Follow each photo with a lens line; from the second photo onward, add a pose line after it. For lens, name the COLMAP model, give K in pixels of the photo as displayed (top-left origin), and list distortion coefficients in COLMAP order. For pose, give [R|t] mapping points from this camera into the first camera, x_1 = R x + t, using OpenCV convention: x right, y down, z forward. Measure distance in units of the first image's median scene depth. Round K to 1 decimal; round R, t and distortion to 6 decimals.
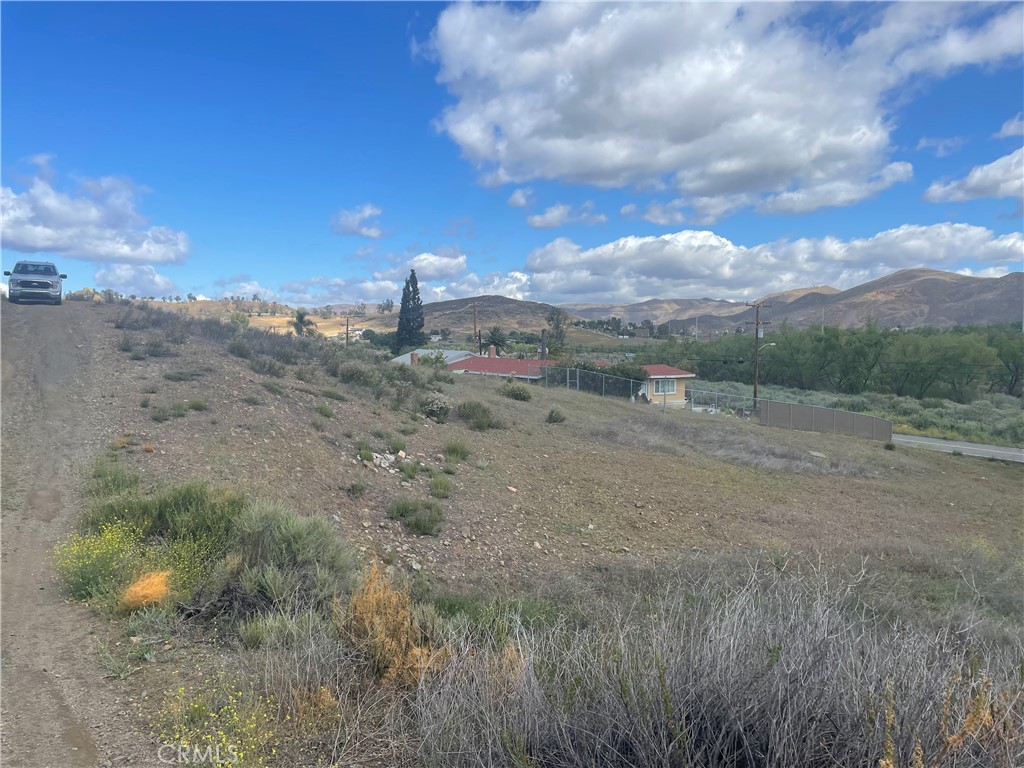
lens RADIAL K [[770.7, 0, 506.1], [0, 770.7, 386.4], [0, 0, 1]] dist [0.093647, -0.125281]
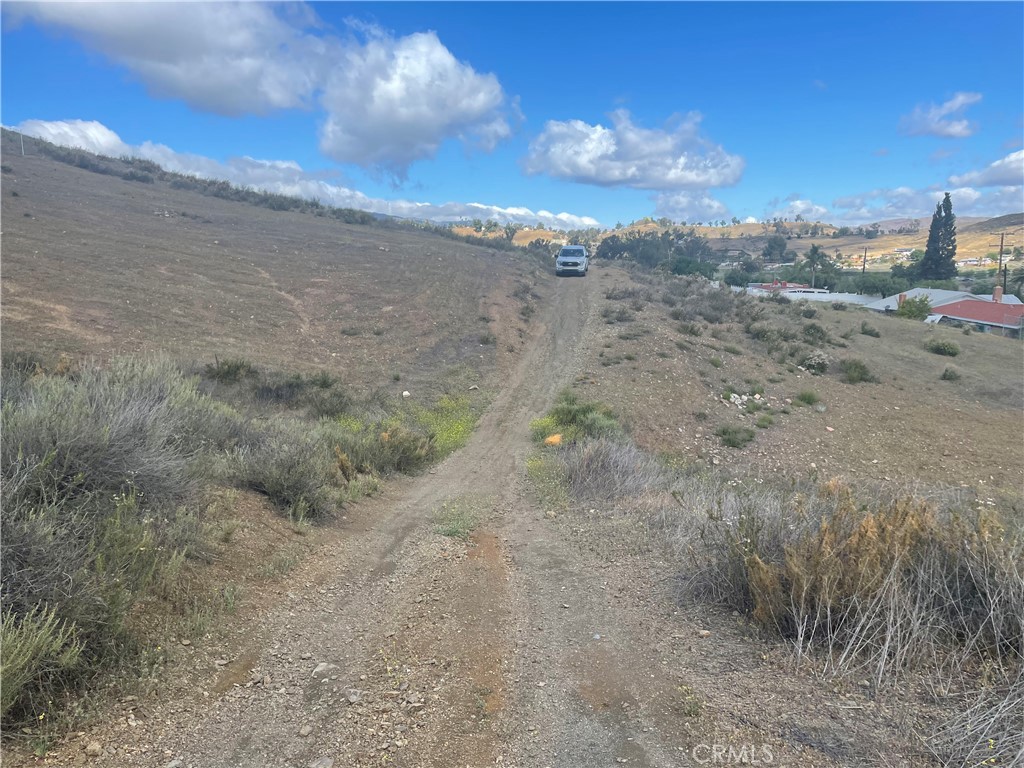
lens RADIAL K [[770.7, 0, 506.1], [0, 770.7, 386.4], [0, 0, 1]] dist [0.093647, -0.125281]
pose [[0.786268, 0.084660, -0.612058, 0.232483], [-0.023199, 0.993915, 0.107677, -0.046860], [0.617450, -0.070464, 0.783448, -0.265475]]
